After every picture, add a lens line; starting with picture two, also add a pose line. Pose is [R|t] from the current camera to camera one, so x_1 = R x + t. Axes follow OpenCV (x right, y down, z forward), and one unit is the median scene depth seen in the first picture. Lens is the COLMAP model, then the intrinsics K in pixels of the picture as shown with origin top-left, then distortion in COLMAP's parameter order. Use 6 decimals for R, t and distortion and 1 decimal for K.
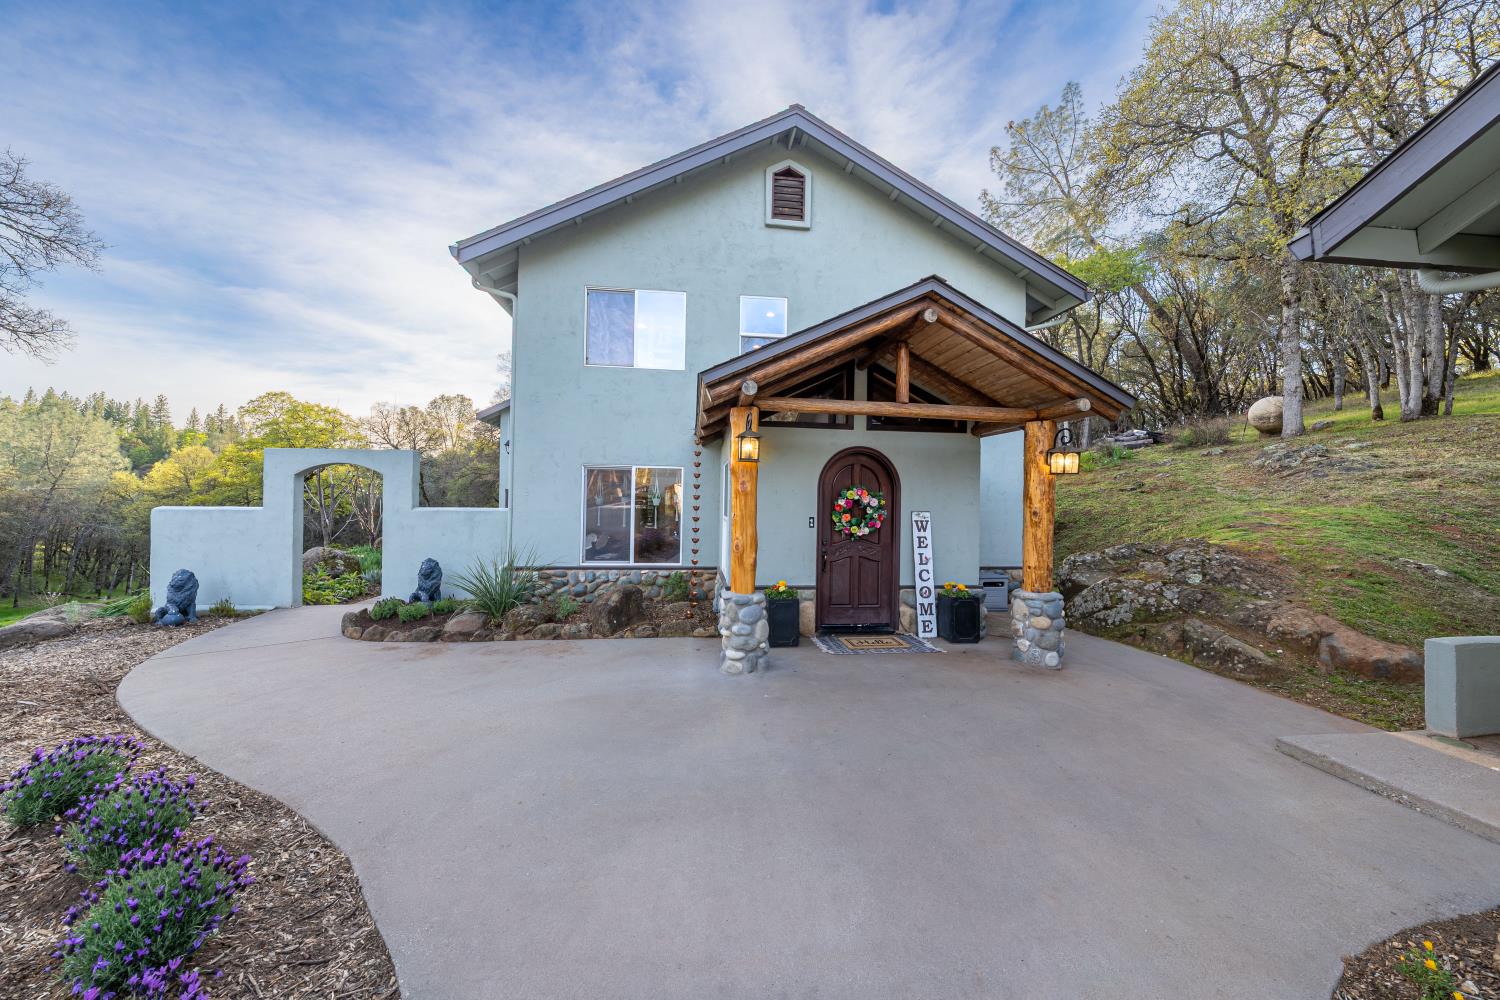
lens RADIAL K [[516.4, 0, 750.0], [0, 516.4, 500.0], [0, 0, 1]] dist [-0.000472, -0.000079]
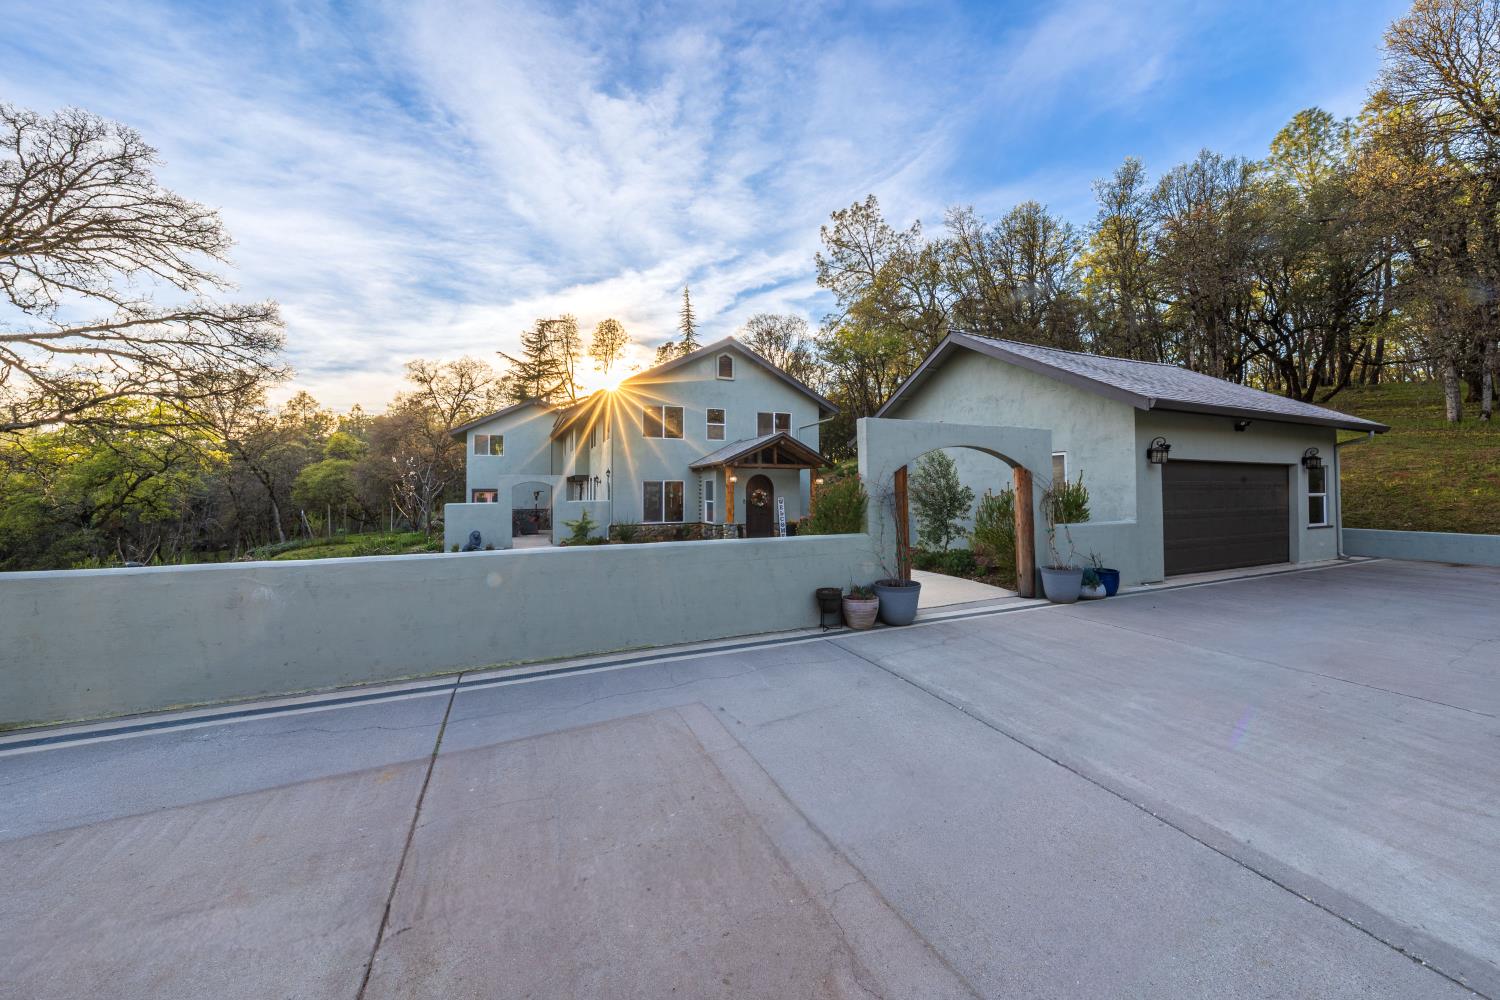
lens RADIAL K [[525.5, 0, 778.9], [0, 525.5, 483.4], [0, 0, 1]] dist [0.000909, 0.000084]
pose [[0.947391, -0.017448, 0.319601, -0.499198], [0.021036, 0.999748, -0.007776, -0.024169], [-0.319385, 0.014090, 0.947520, -1.448571]]
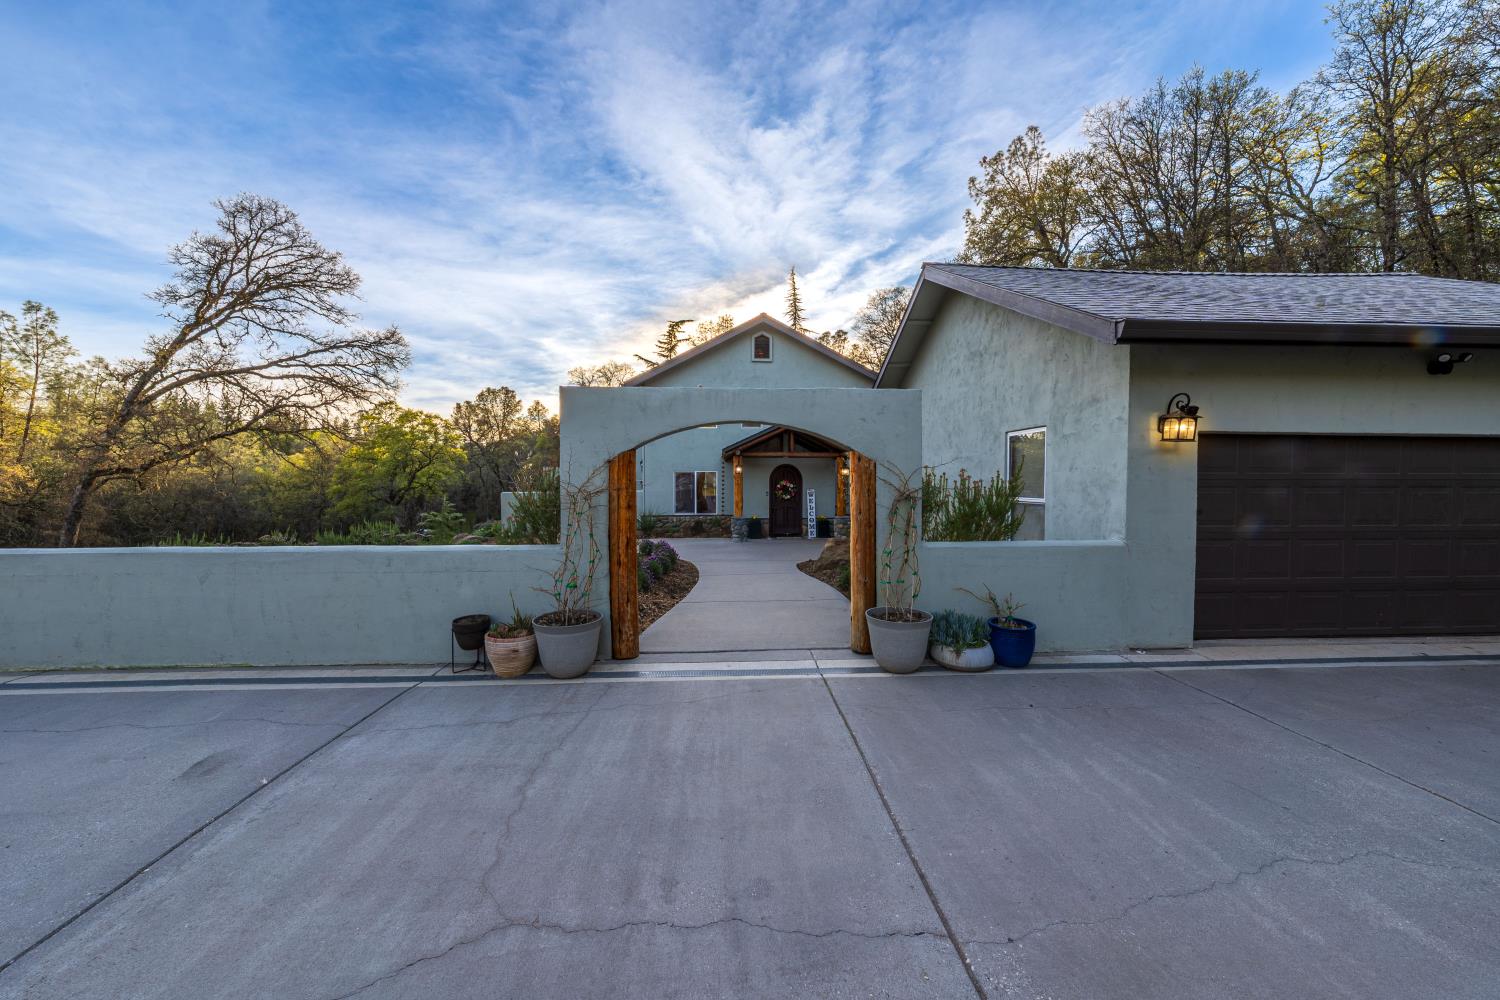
lens RADIAL K [[516.4, 0, 750.0], [0, 516.4, 500.0], [0, 0, 1]] dist [-0.000472, -0.000079]
pose [[0.998300, -0.014676, -0.056404, 0.144525], [0.016791, 0.999167, 0.037198, -0.019804], [0.055811, -0.038082, 0.997715, -1.290762]]
